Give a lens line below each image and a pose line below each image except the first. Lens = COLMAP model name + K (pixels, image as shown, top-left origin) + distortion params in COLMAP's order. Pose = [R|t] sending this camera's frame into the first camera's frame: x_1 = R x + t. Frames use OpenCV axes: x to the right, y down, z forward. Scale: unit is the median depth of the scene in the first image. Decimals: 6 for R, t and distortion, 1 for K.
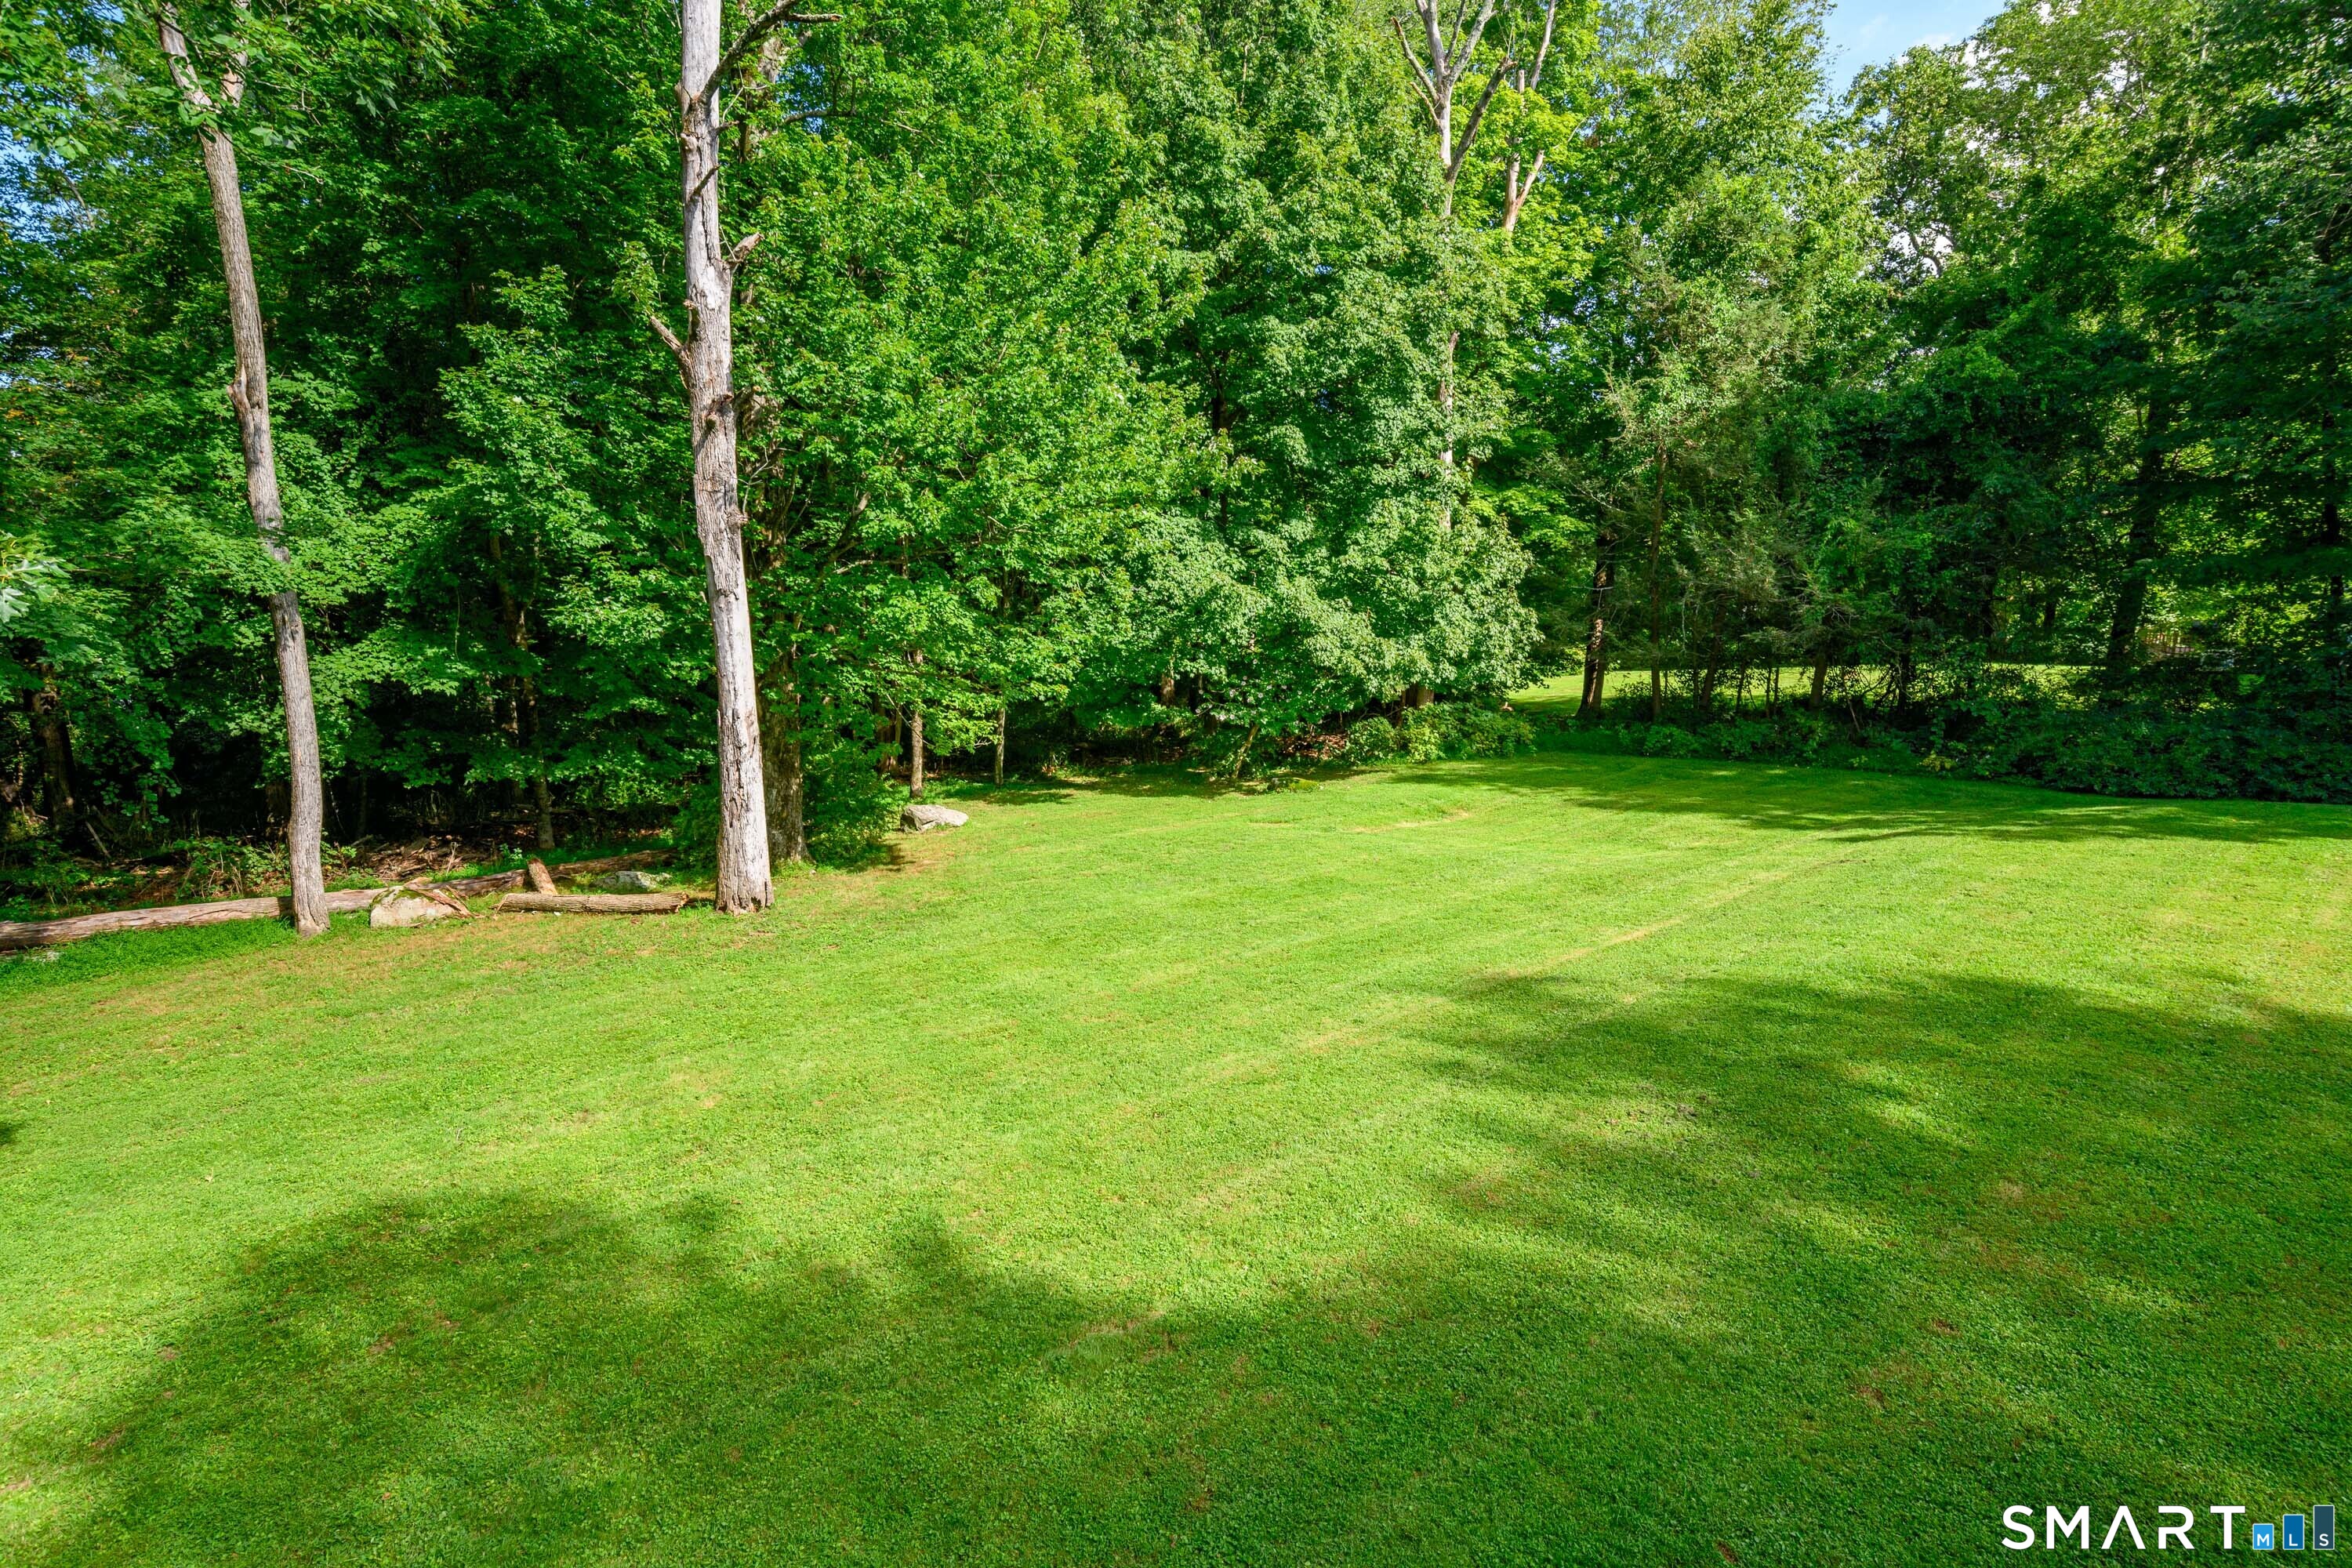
lens RADIAL K [[1164.2, 0, 1176.0], [0, 1164.2, 784.0], [0, 0, 1]] dist [-0.003885, 0.000927]
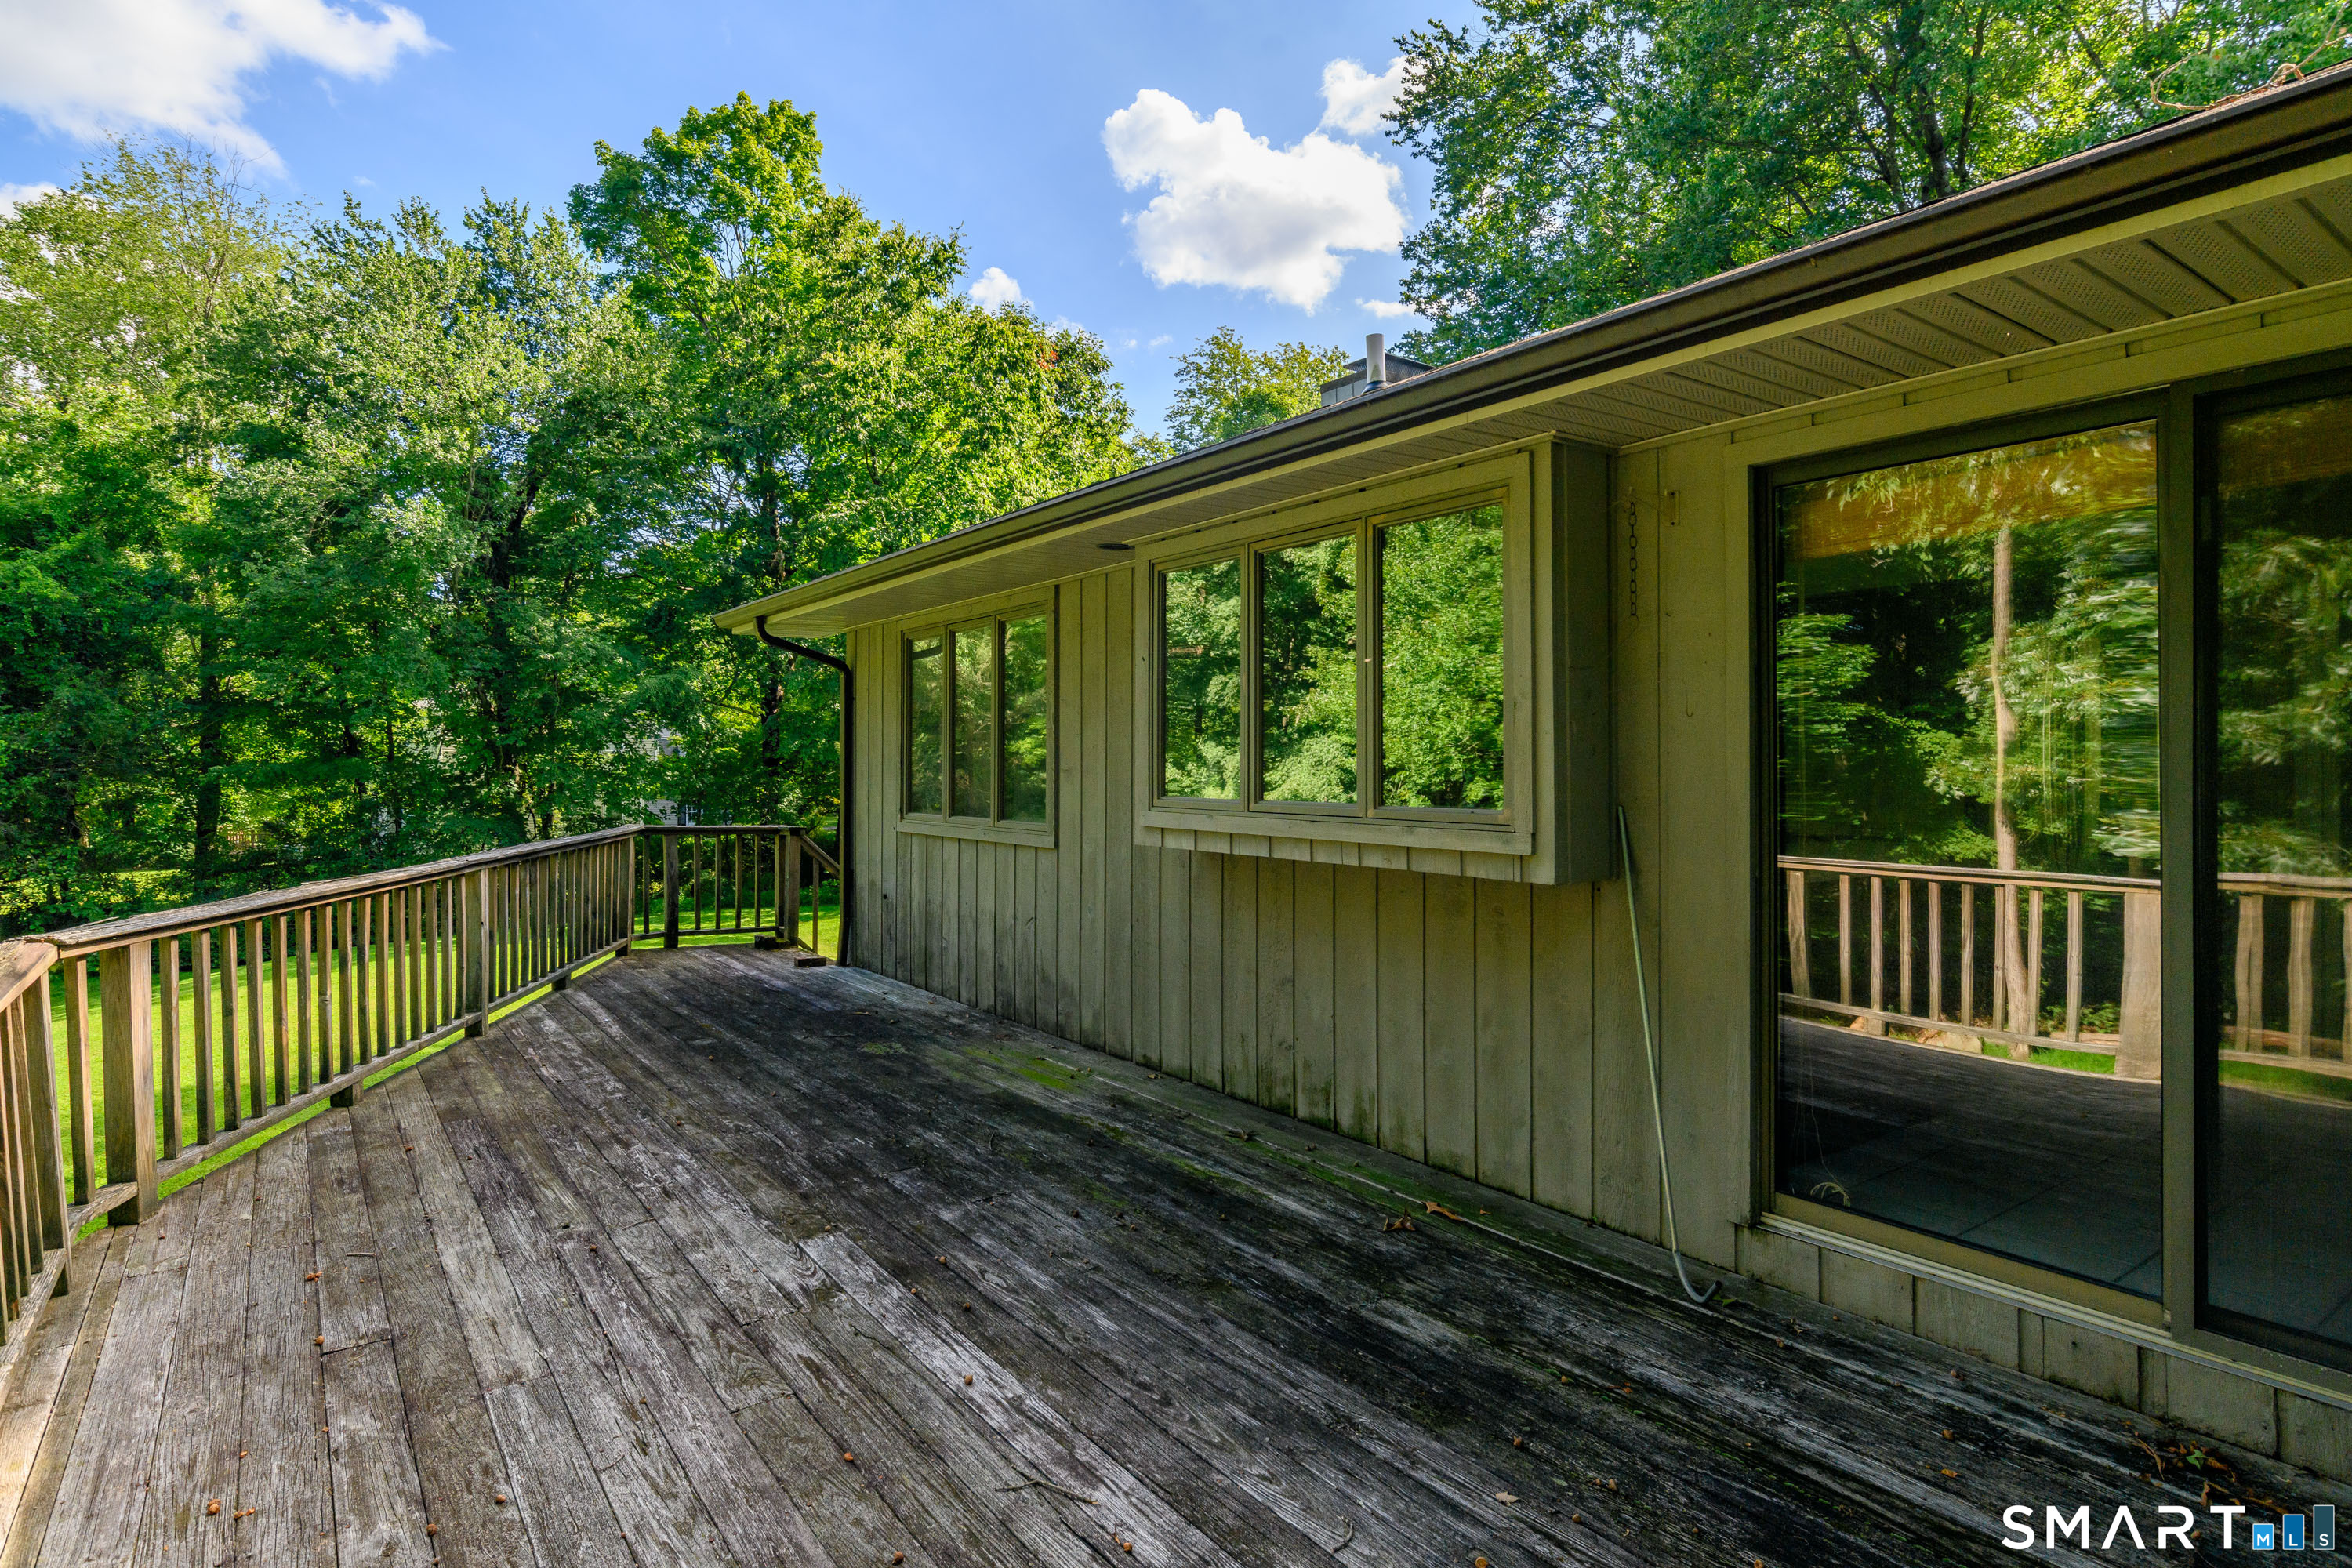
lens RADIAL K [[1216.0, 0, 1167.8], [0, 1216.0, 766.7], [0, 0, 1]] dist [-0.005608, -0.001212]
pose [[0.216575, 0.004356, 0.976256, -0.151647], [0.182595, 0.982163, -0.044889, 0.037166], [-0.959038, 0.187981, 0.211916, -0.180697]]
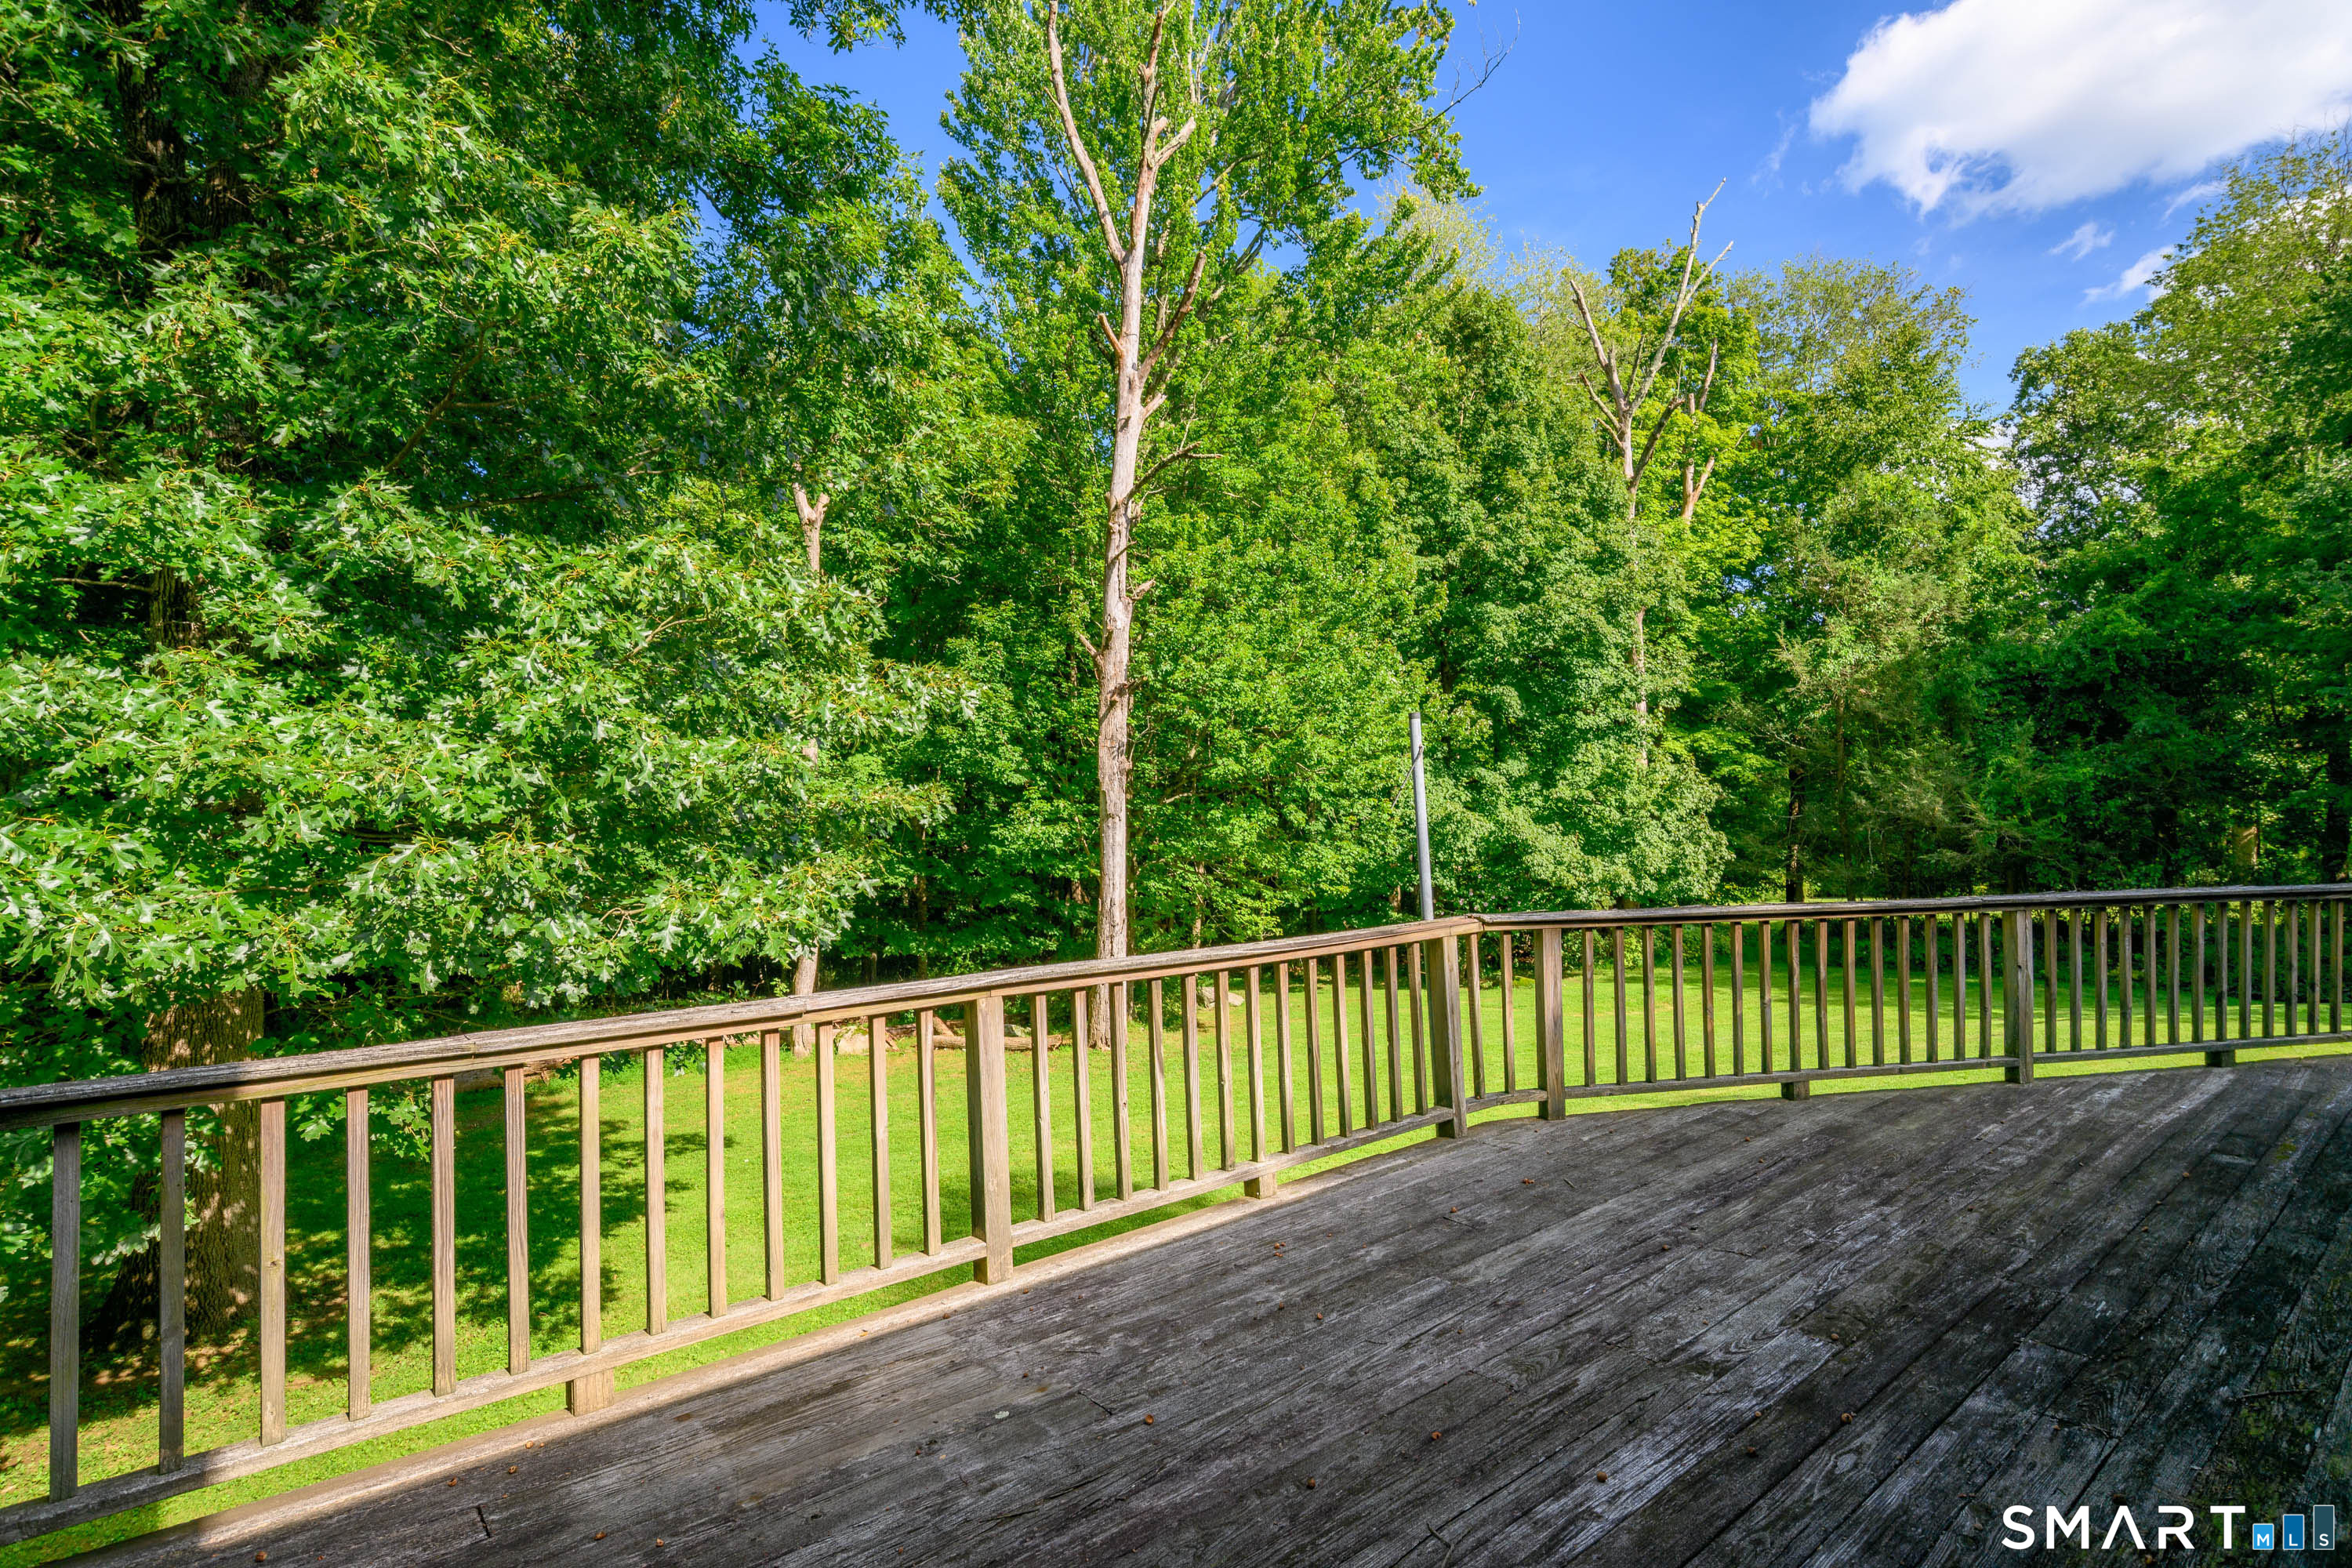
lens RADIAL K [[1199.4, 0, 1176.0], [0, 1199.4, 784.0], [0, 0, 1]] dist [-0.006034, 0.001083]
pose [[0.988046, -0.002111, -0.154143, -0.050559], [-0.027976, 0.980847, -0.192761, 0.048399], [0.151597, 0.194769, 0.969063, -0.257982]]
